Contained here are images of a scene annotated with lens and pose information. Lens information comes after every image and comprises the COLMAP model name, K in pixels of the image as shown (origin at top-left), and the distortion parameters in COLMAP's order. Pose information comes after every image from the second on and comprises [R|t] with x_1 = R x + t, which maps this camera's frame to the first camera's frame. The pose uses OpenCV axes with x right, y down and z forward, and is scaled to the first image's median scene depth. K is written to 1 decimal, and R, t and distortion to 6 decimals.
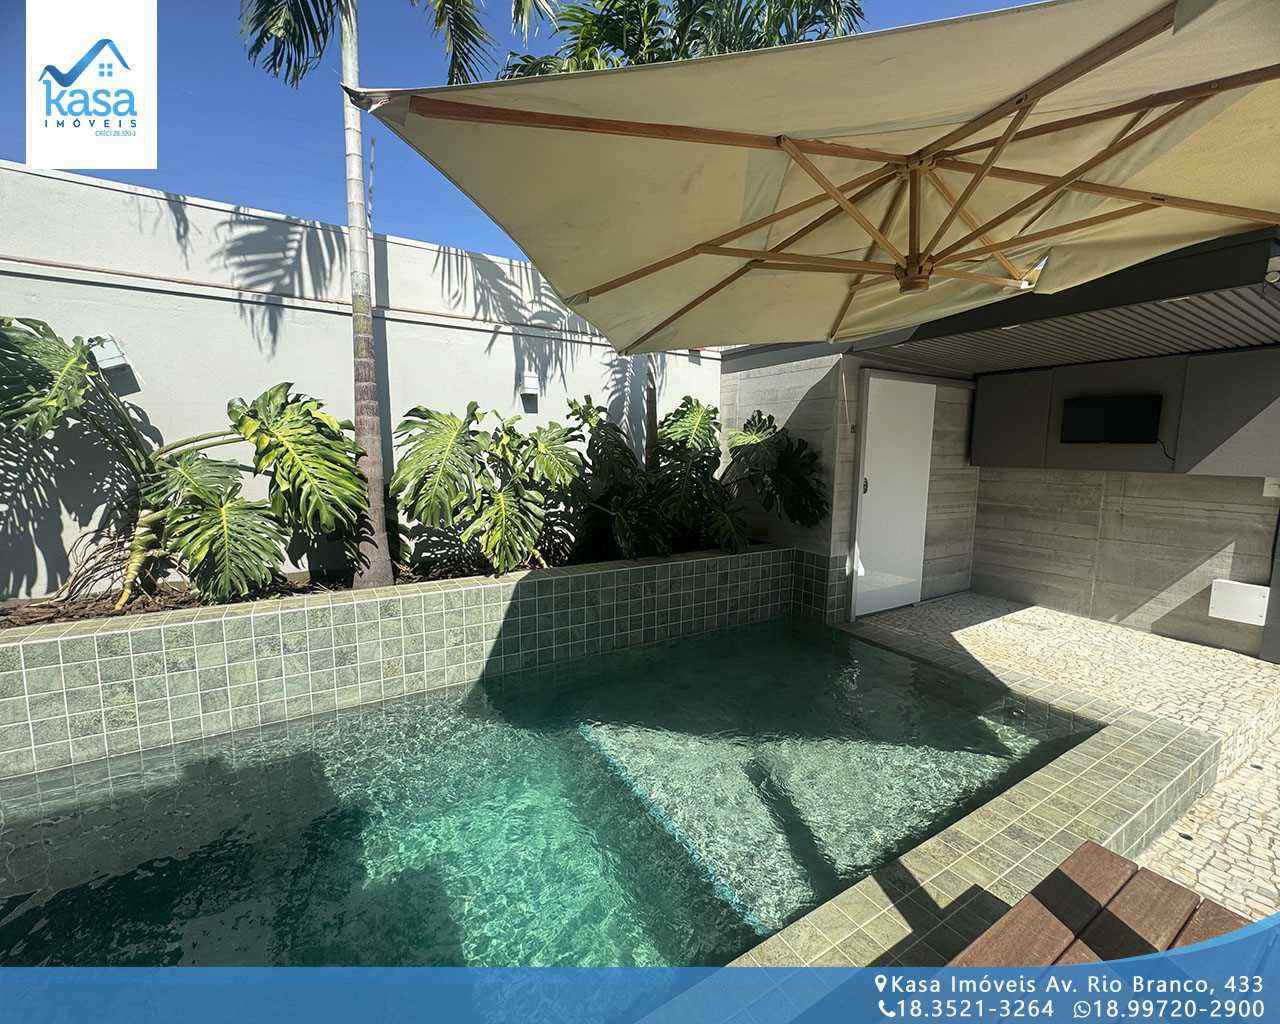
lens RADIAL K [[549.2, 0, 634.5], [0, 549.2, 512.4], [0, 0, 1]] dist [0.002253, 0.000052]
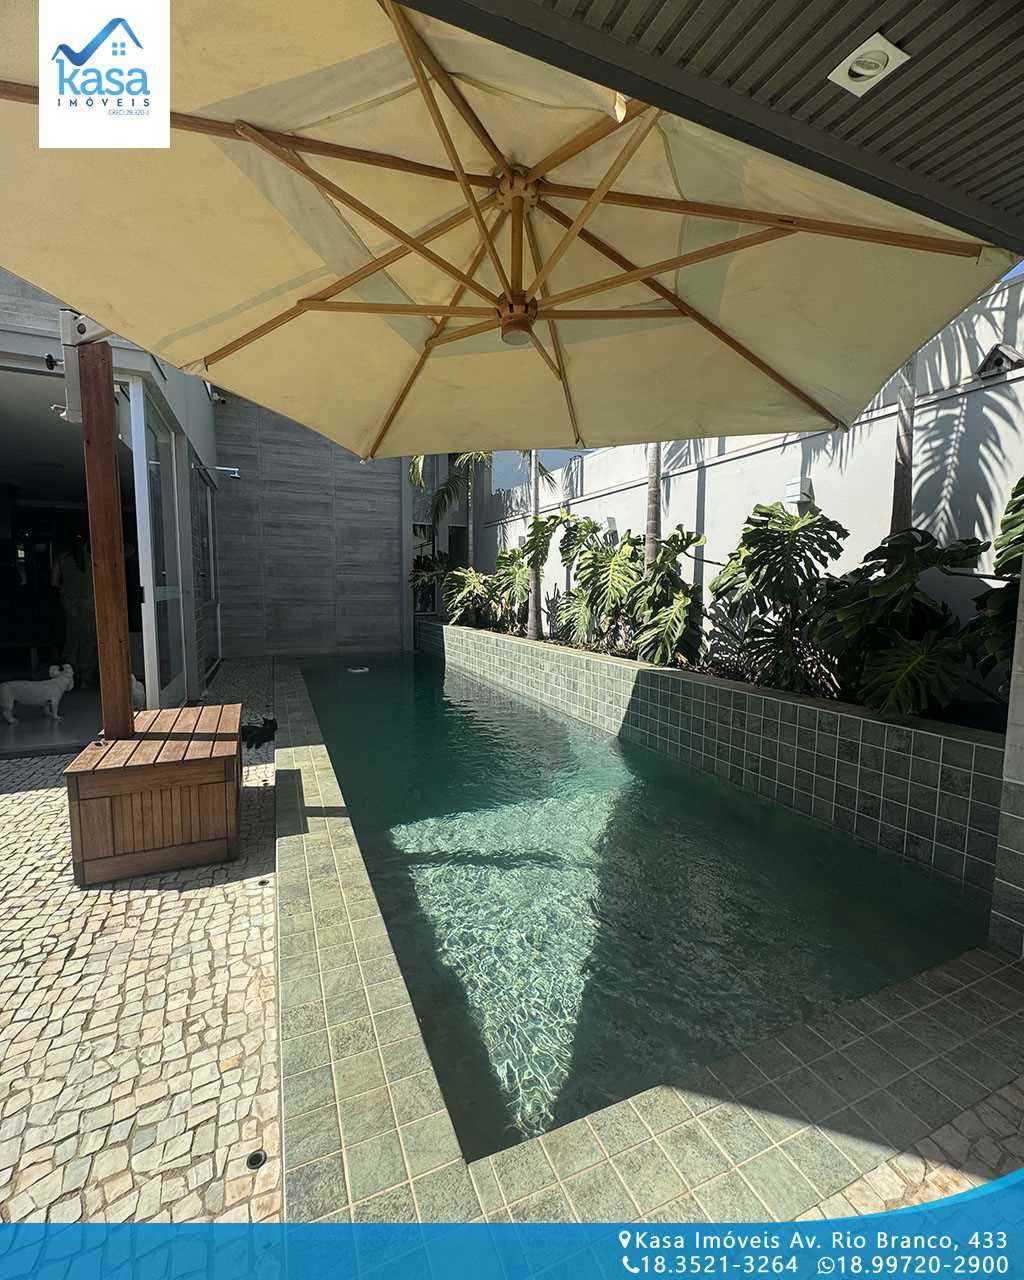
lens RADIAL K [[549.2, 0, 505.5], [0, 549.2, 634.8], [0, 0, 1]] dist [0.002253, 0.000052]
pose [[-0.147093, 0.069154, -0.986702, 0.811470], [-0.125934, 0.988125, 0.088027, -0.013538], [0.981073, 0.137208, -0.136638, 0.685759]]
